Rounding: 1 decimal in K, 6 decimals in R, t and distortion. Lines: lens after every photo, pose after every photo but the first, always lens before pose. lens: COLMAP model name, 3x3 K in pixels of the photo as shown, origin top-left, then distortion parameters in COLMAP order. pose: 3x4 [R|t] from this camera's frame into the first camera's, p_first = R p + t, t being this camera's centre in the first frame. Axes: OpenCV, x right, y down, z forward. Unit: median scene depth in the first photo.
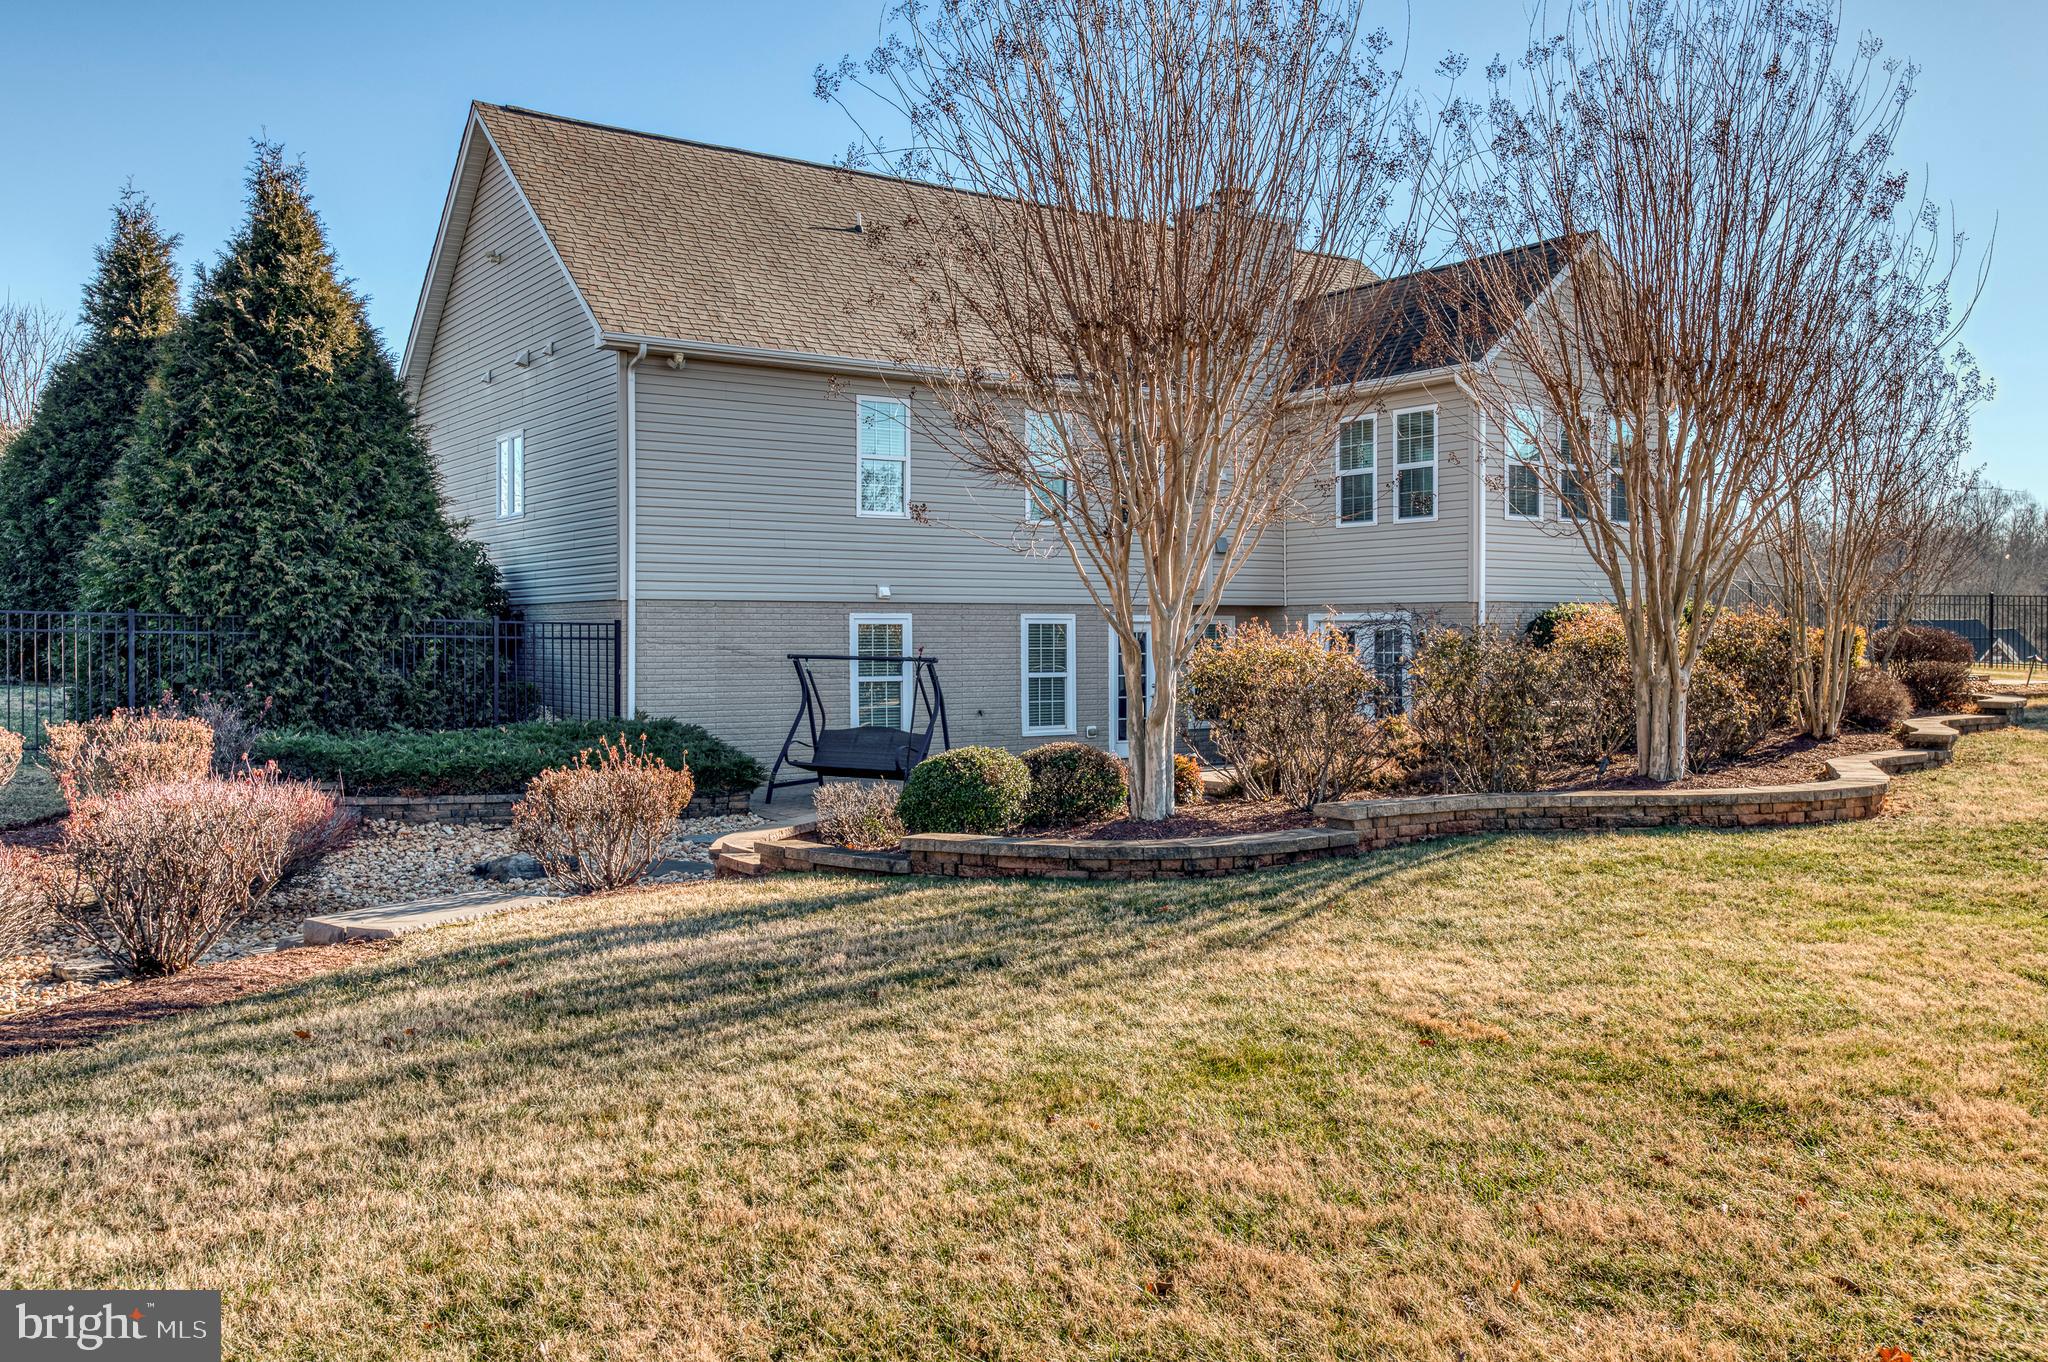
lens RADIAL K [[1652.4, 0, 1024.0], [0, 1652.4, 681.0], [0, 0, 1]] dist [0.004536, 0.000520]
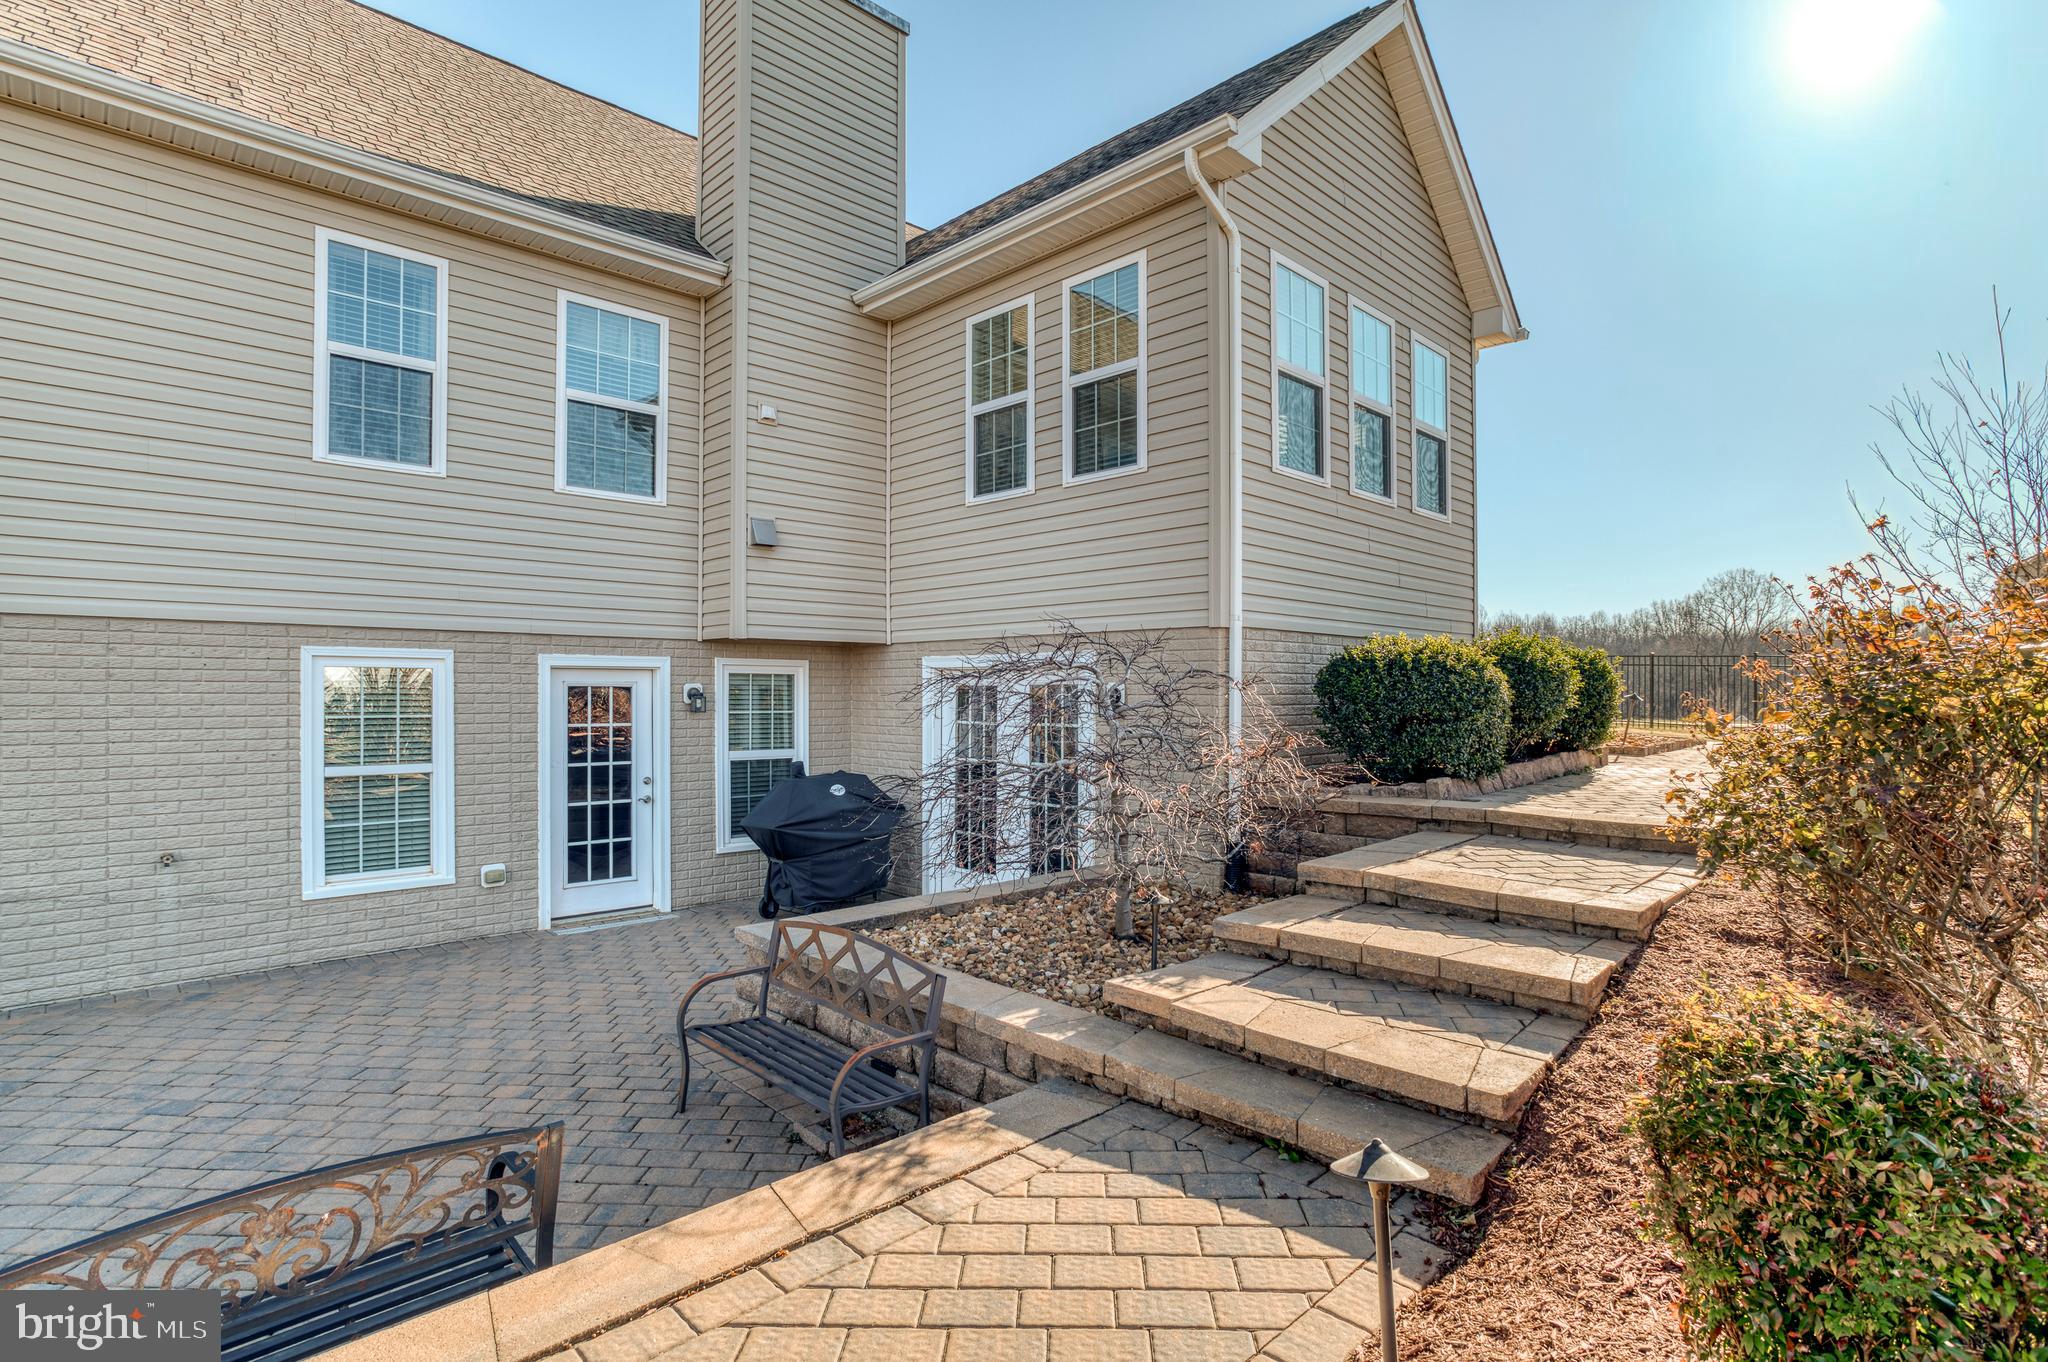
lens RADIAL K [[1008.4, 0, 1010.1], [0, 1008.4, 685.9], [0, 0, 1]] dist [-0.072135, 0.033173]
pose [[0.988384, 0.012144, 0.151492, 0.157785], [-0.007167, 0.999418, -0.033354, -0.020732], [-0.151809, 0.031881, 0.987896, 0.682858]]
